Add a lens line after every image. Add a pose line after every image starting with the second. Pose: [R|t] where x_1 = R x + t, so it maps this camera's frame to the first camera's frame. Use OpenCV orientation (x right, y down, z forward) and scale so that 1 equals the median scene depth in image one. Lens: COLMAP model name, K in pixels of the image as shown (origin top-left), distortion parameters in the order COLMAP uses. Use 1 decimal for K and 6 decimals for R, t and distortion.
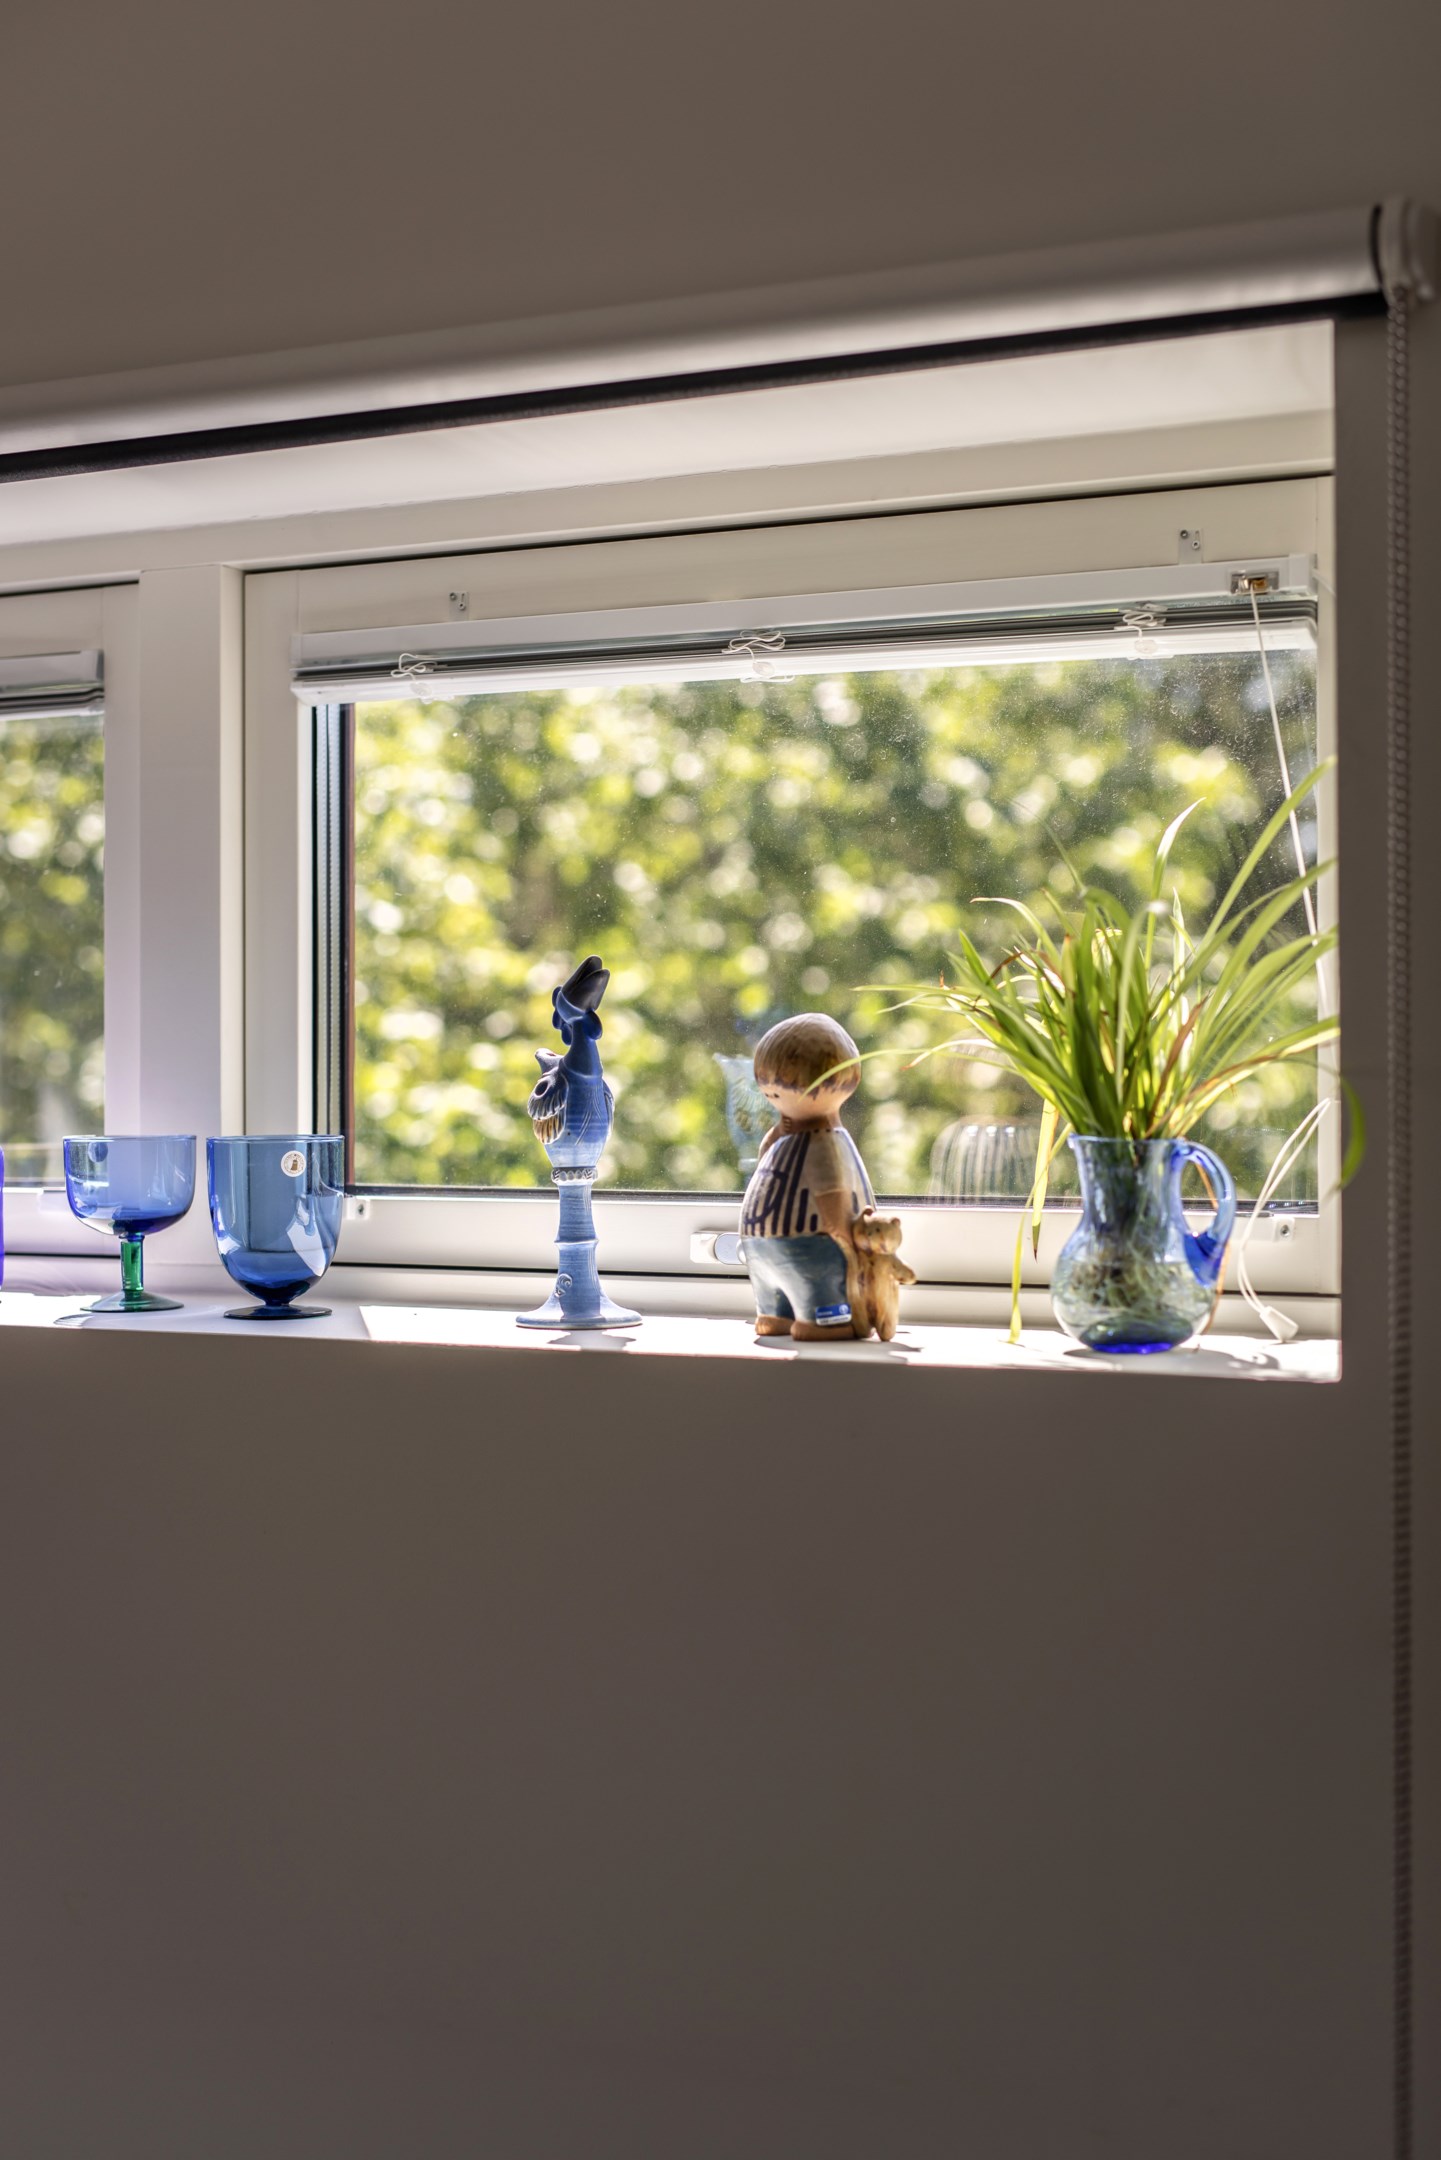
lens RADIAL K [[3054.0, 0, 728.6], [0, 3054.0, 1078.6], [0, 0, 1]] dist [-0.001244, 0.000000]
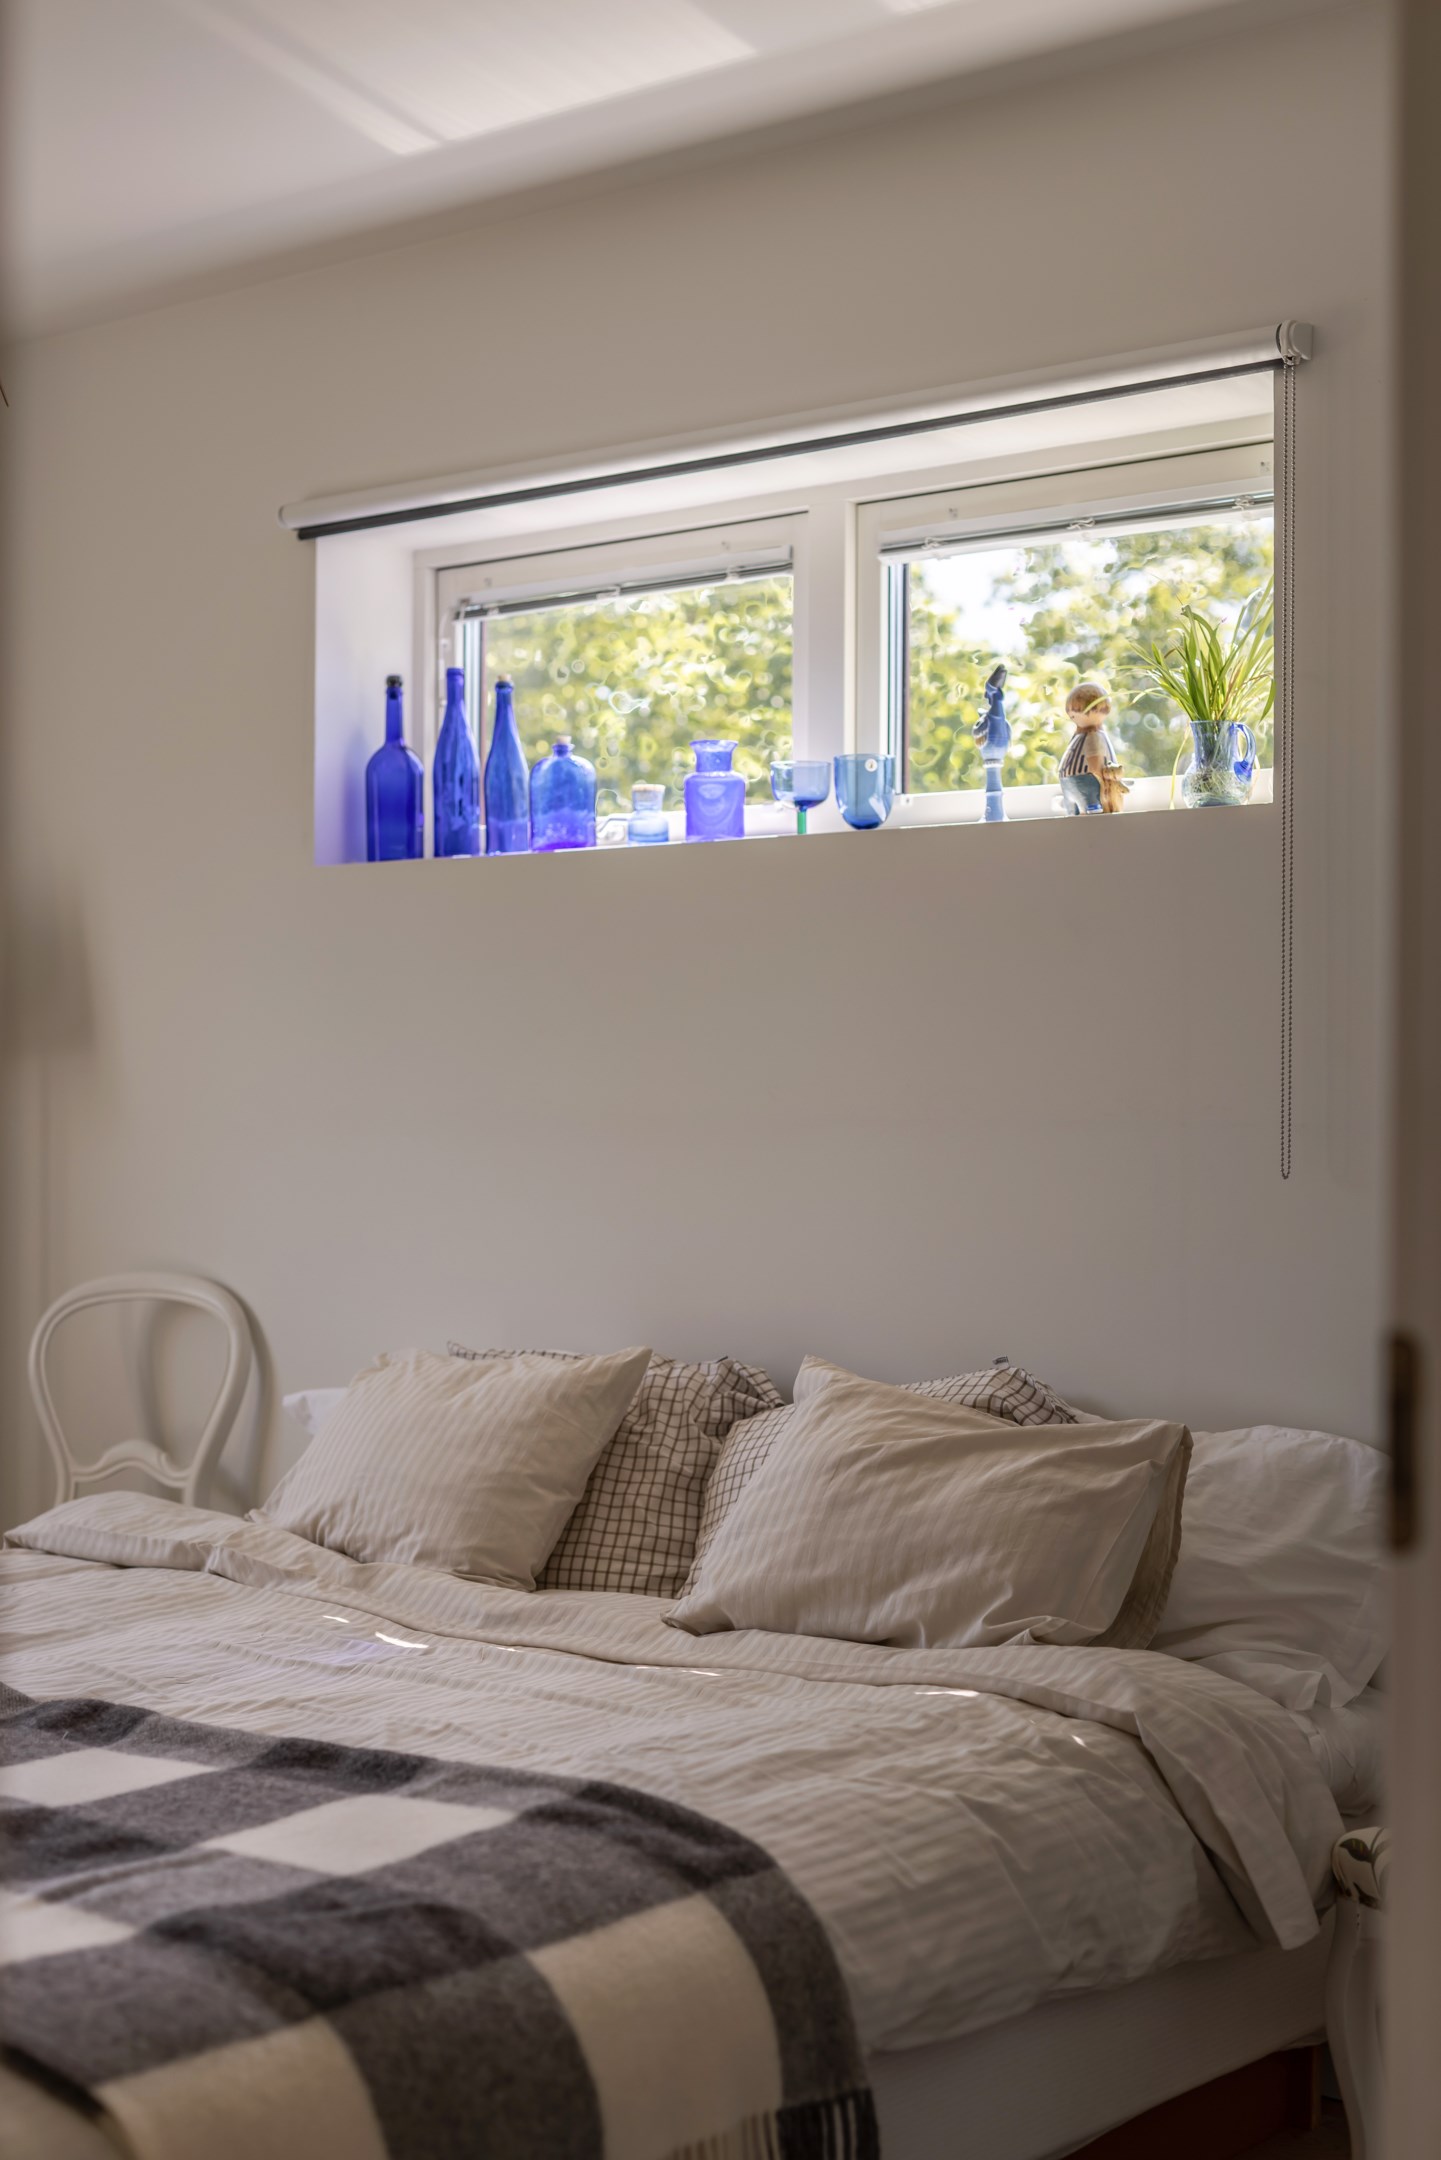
lens RADIAL K [[3054.0, 0, 737.0], [0, 3054.0, 1075.4], [0, 0, 1]] dist [-0.001244, 0.000000]
pose [[0.971946, 0.006310, -0.235121, 0.294304], [-0.007893, 0.999952, -0.005795, 0.274643], [0.235073, 0.007488, 0.971949, -1.210505]]
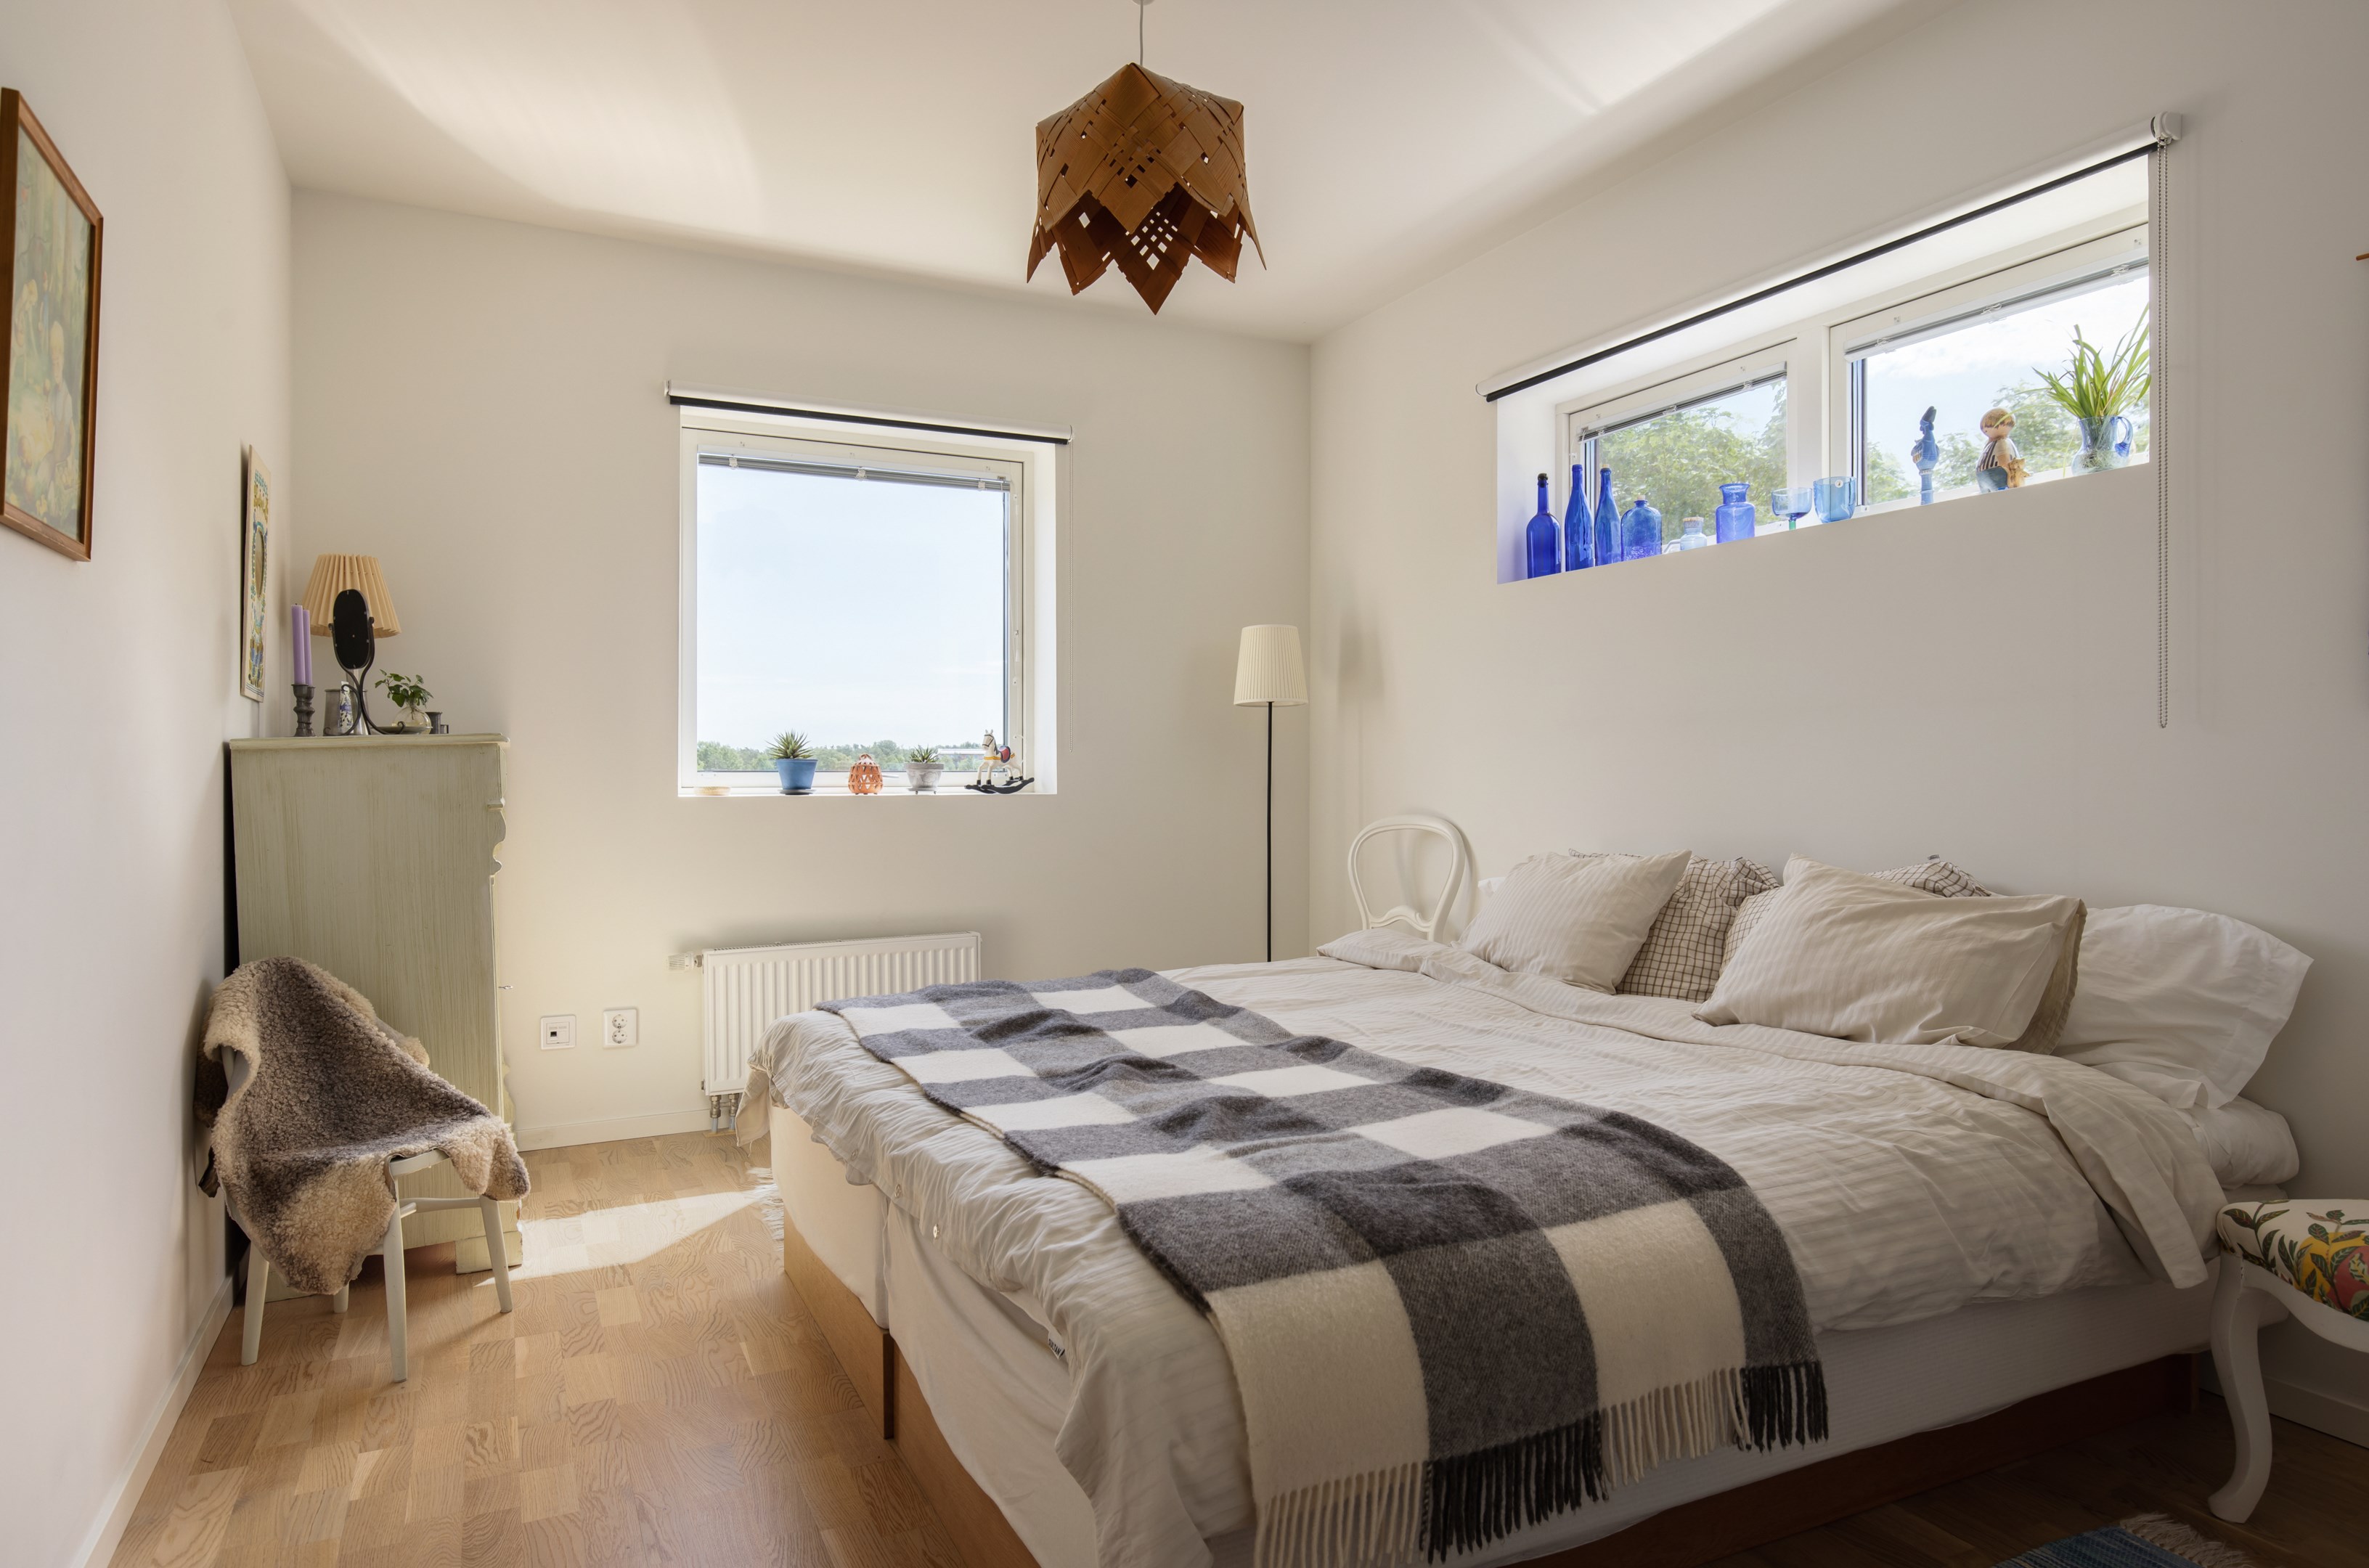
lens RADIAL K [[1415.0, 0, 1175.4], [0, 1415.0, 769.0], [0, 0, 1]] dist [-0.001069, 0.001958]
pose [[0.797246, 0.001122, -0.603654, 0.235800], [-0.003715, 0.999988, -0.003048, 0.372106], [0.603643, 0.004673, 0.797241, -0.764859]]
